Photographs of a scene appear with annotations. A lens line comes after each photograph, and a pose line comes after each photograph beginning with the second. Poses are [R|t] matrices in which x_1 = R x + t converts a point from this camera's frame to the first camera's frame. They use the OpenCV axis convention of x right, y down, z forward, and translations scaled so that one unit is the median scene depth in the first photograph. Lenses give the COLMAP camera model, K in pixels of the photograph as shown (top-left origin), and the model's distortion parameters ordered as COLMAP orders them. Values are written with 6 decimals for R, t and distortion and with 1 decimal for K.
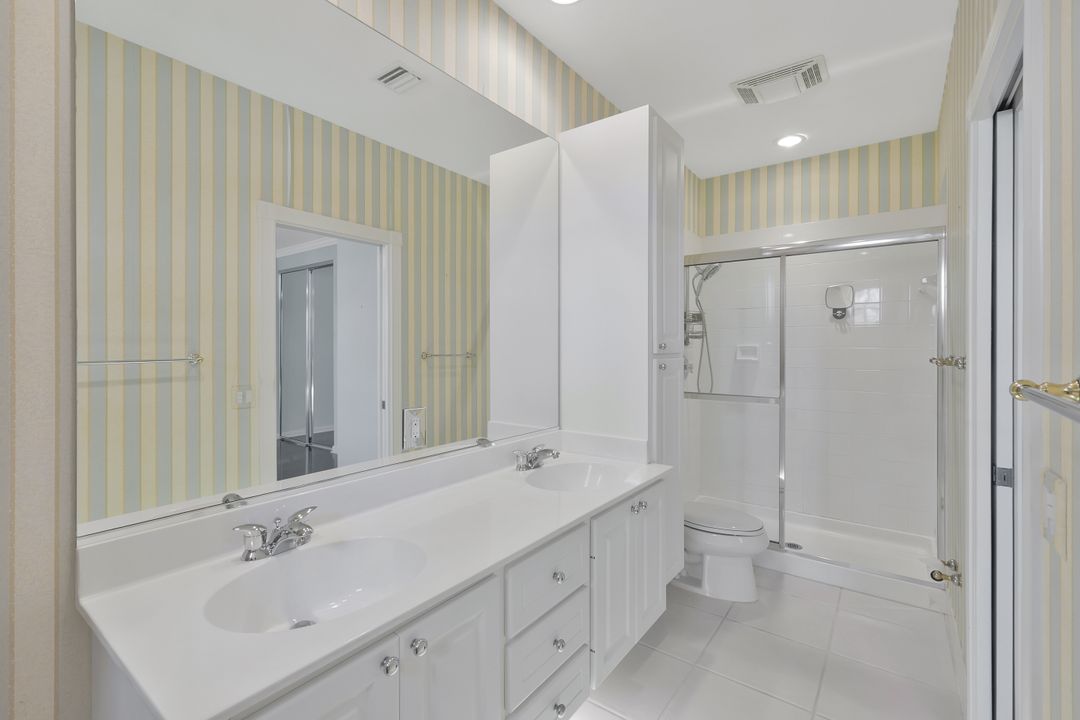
lens RADIAL K [[481.9, 0, 540.6], [0, 481.9, 352.2], [0, 0, 1]] dist [0.002542, 0.000595]
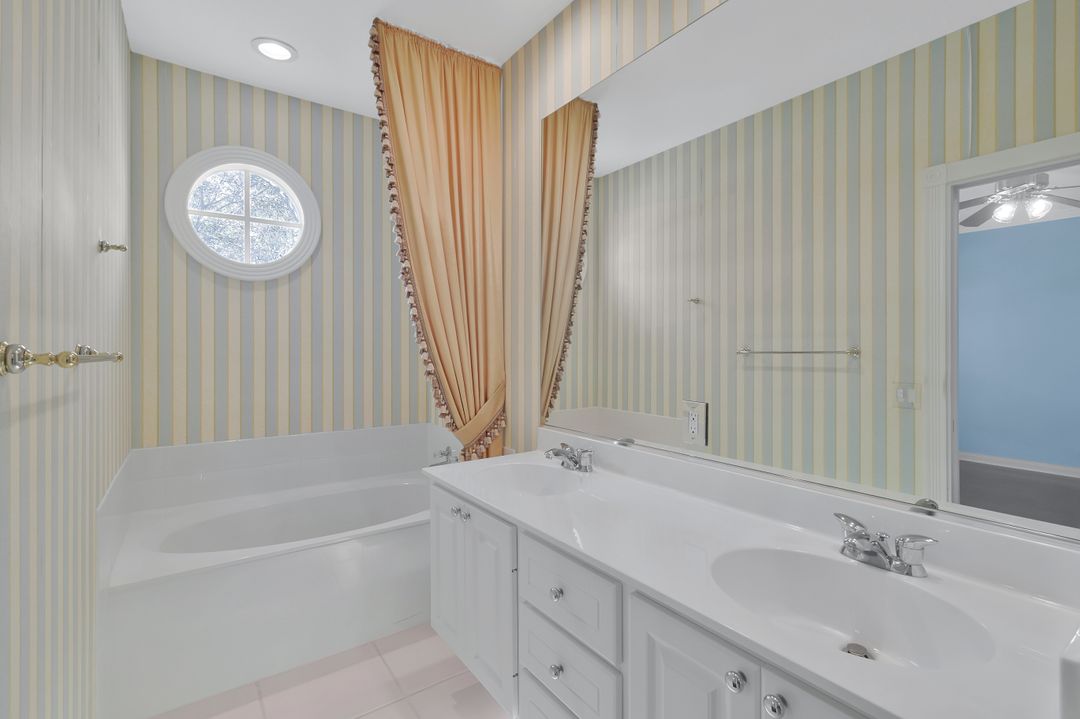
lens RADIAL K [[471.6, 0, 541.3], [0, 471.6, 370.4], [0, 0, 1]] dist [0.000644, 0.000168]
pose [[-0.290146, 0.057661, -0.955244, 0.487685], [0.000715, 0.998196, 0.060036, -0.008882], [0.956982, 0.016736, -0.289664, 0.665817]]
